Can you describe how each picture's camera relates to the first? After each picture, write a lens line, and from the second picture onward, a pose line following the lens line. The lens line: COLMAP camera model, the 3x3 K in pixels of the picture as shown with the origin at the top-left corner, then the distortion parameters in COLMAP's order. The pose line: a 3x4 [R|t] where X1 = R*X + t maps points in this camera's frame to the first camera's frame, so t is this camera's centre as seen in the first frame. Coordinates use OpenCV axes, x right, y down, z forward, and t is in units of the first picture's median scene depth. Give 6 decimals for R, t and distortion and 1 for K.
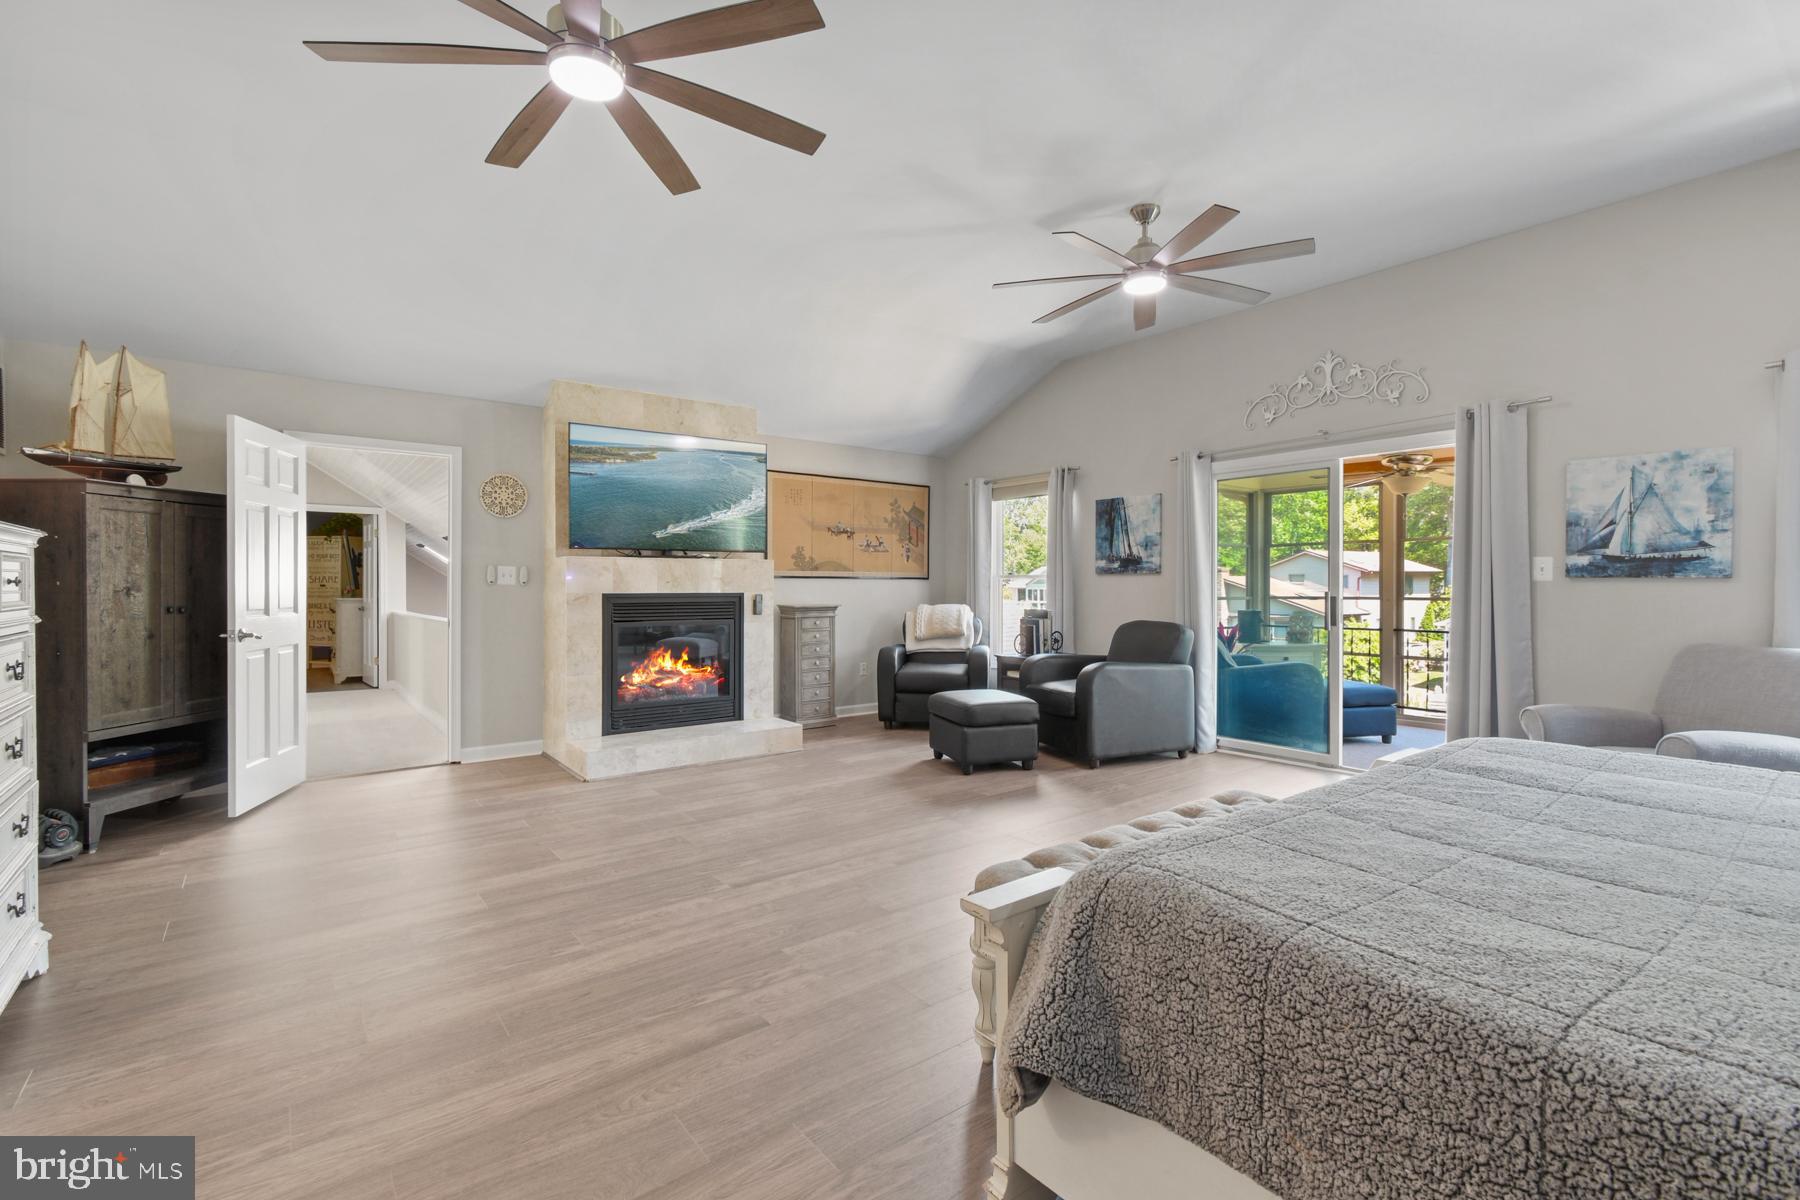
lens RADIAL K [[807.0, 0, 899.0], [0, 807.0, 588.4], [0, 0, 1]] dist [0.001850, -0.000420]
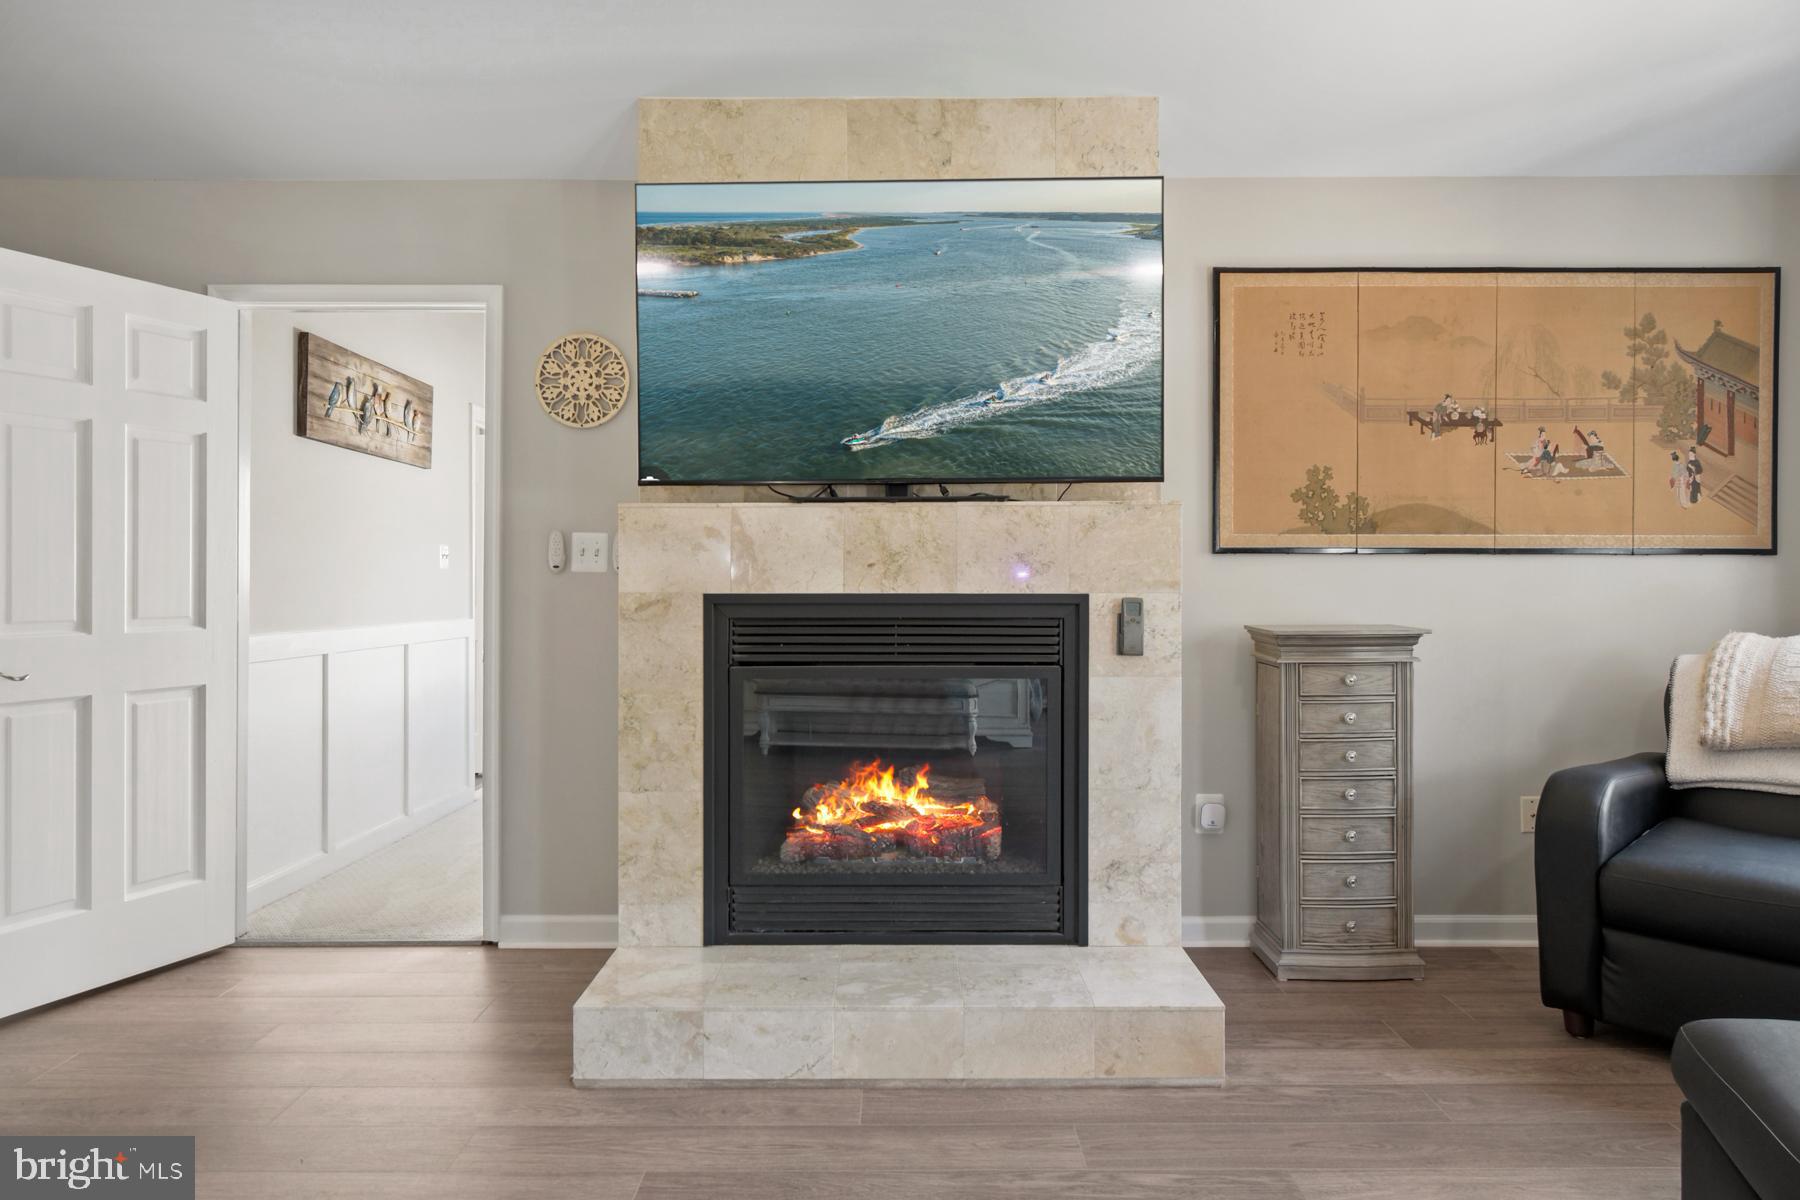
lens RADIAL K [[1158.9, 0, 904.4], [0, 1158.9, 595.3], [0, 0, 1]] dist [-0.003224, 0.000497]
pose [[0.790752, 0.005965, -0.612107, 0.055700], [-0.000958, 0.999963, 0.008507, 0.001992], [0.612136, -0.006140, 0.790729, 0.514195]]
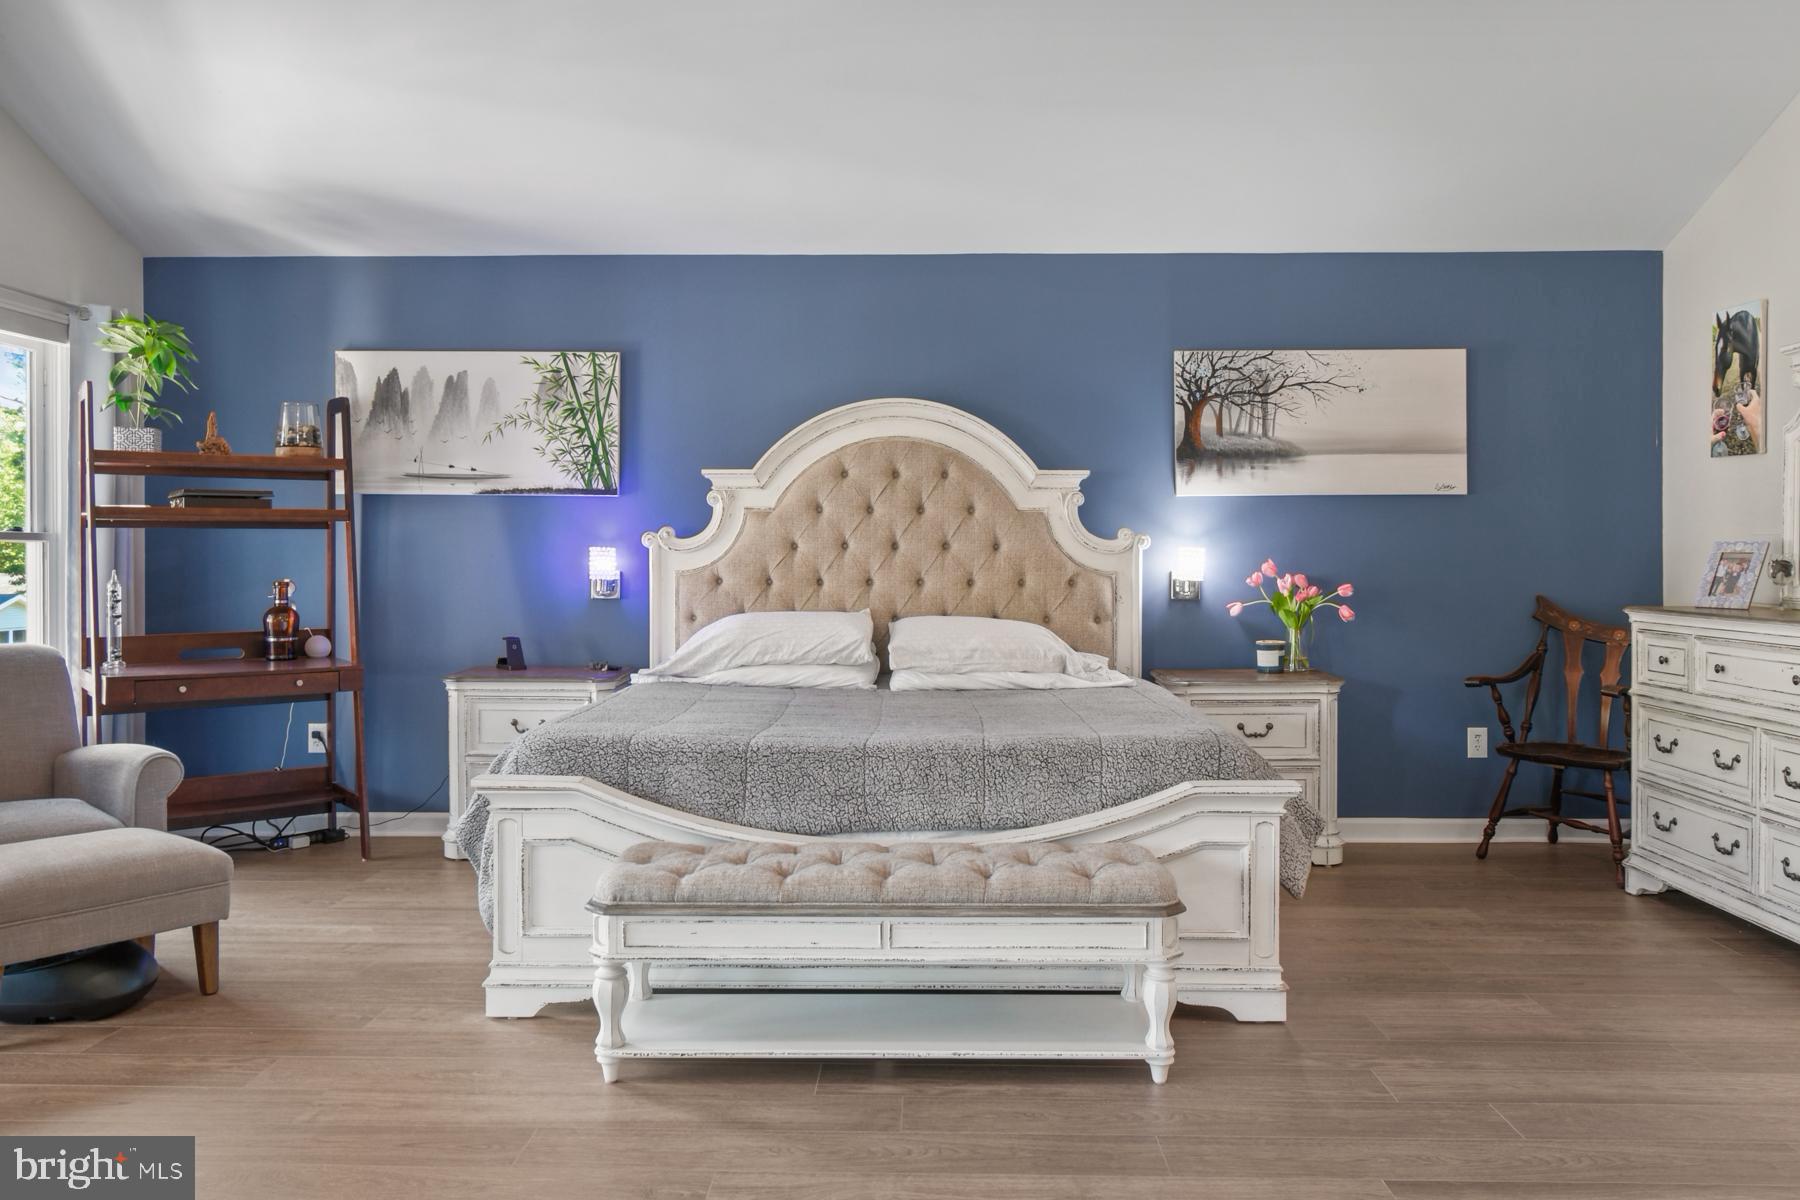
lens RADIAL K [[1377.0, 0, 902.7], [0, 1377.0, 569.5], [0, 0, 1]] dist [0.002372, -0.000216]
pose [[-0.776230, -0.001552, 0.630448, -0.205550], [0.004344, 0.999960, 0.007811, -0.001785], [-0.630435, 0.008802, -0.776192, 0.762160]]
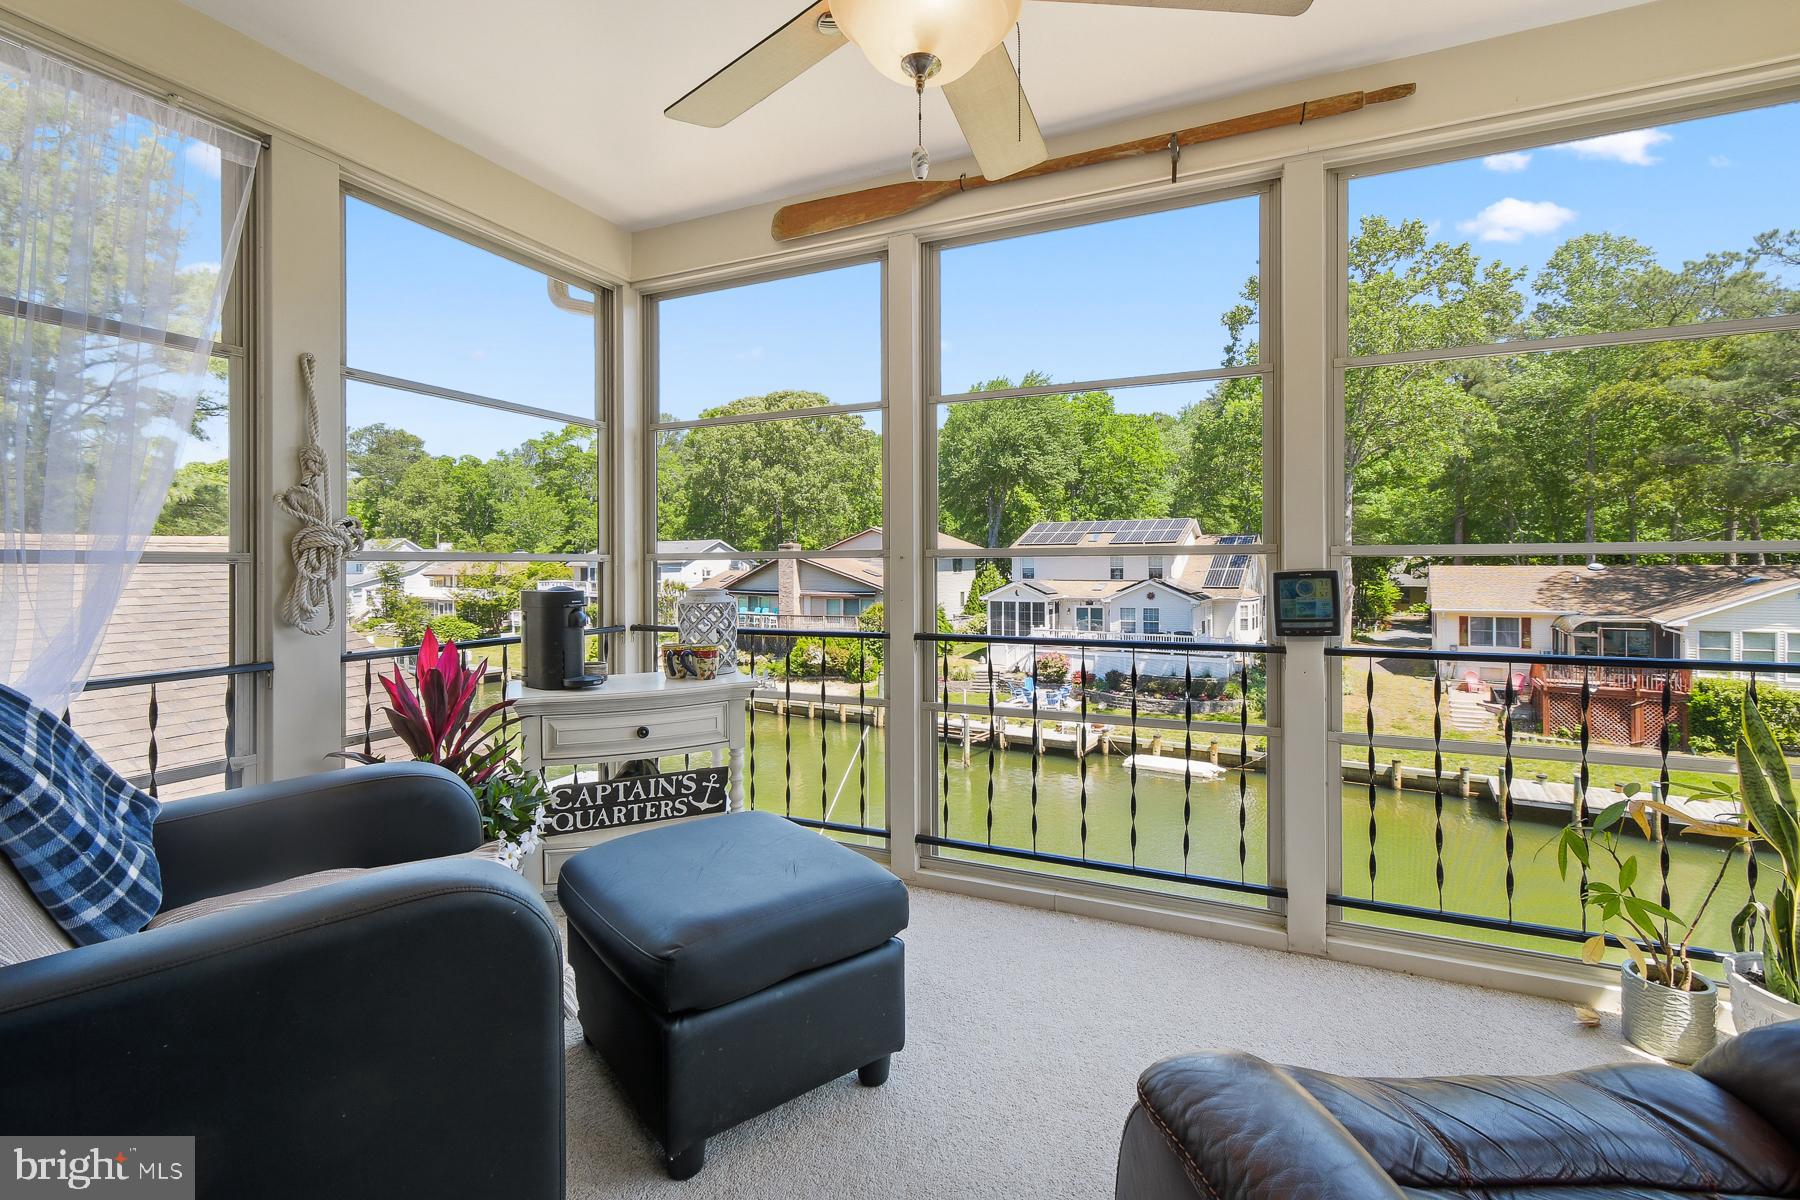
lens RADIAL K [[819.7, 0, 896.5], [0, 819.7, 566.1], [0, 0, 1]] dist [0.001989, -0.000507]
pose [[0.884646, -0.003280, 0.466252, 0.488667], [0.004057, 0.999992, -0.000663, 0.021154], [-0.466246, 0.002478, 0.884652, 0.763246]]
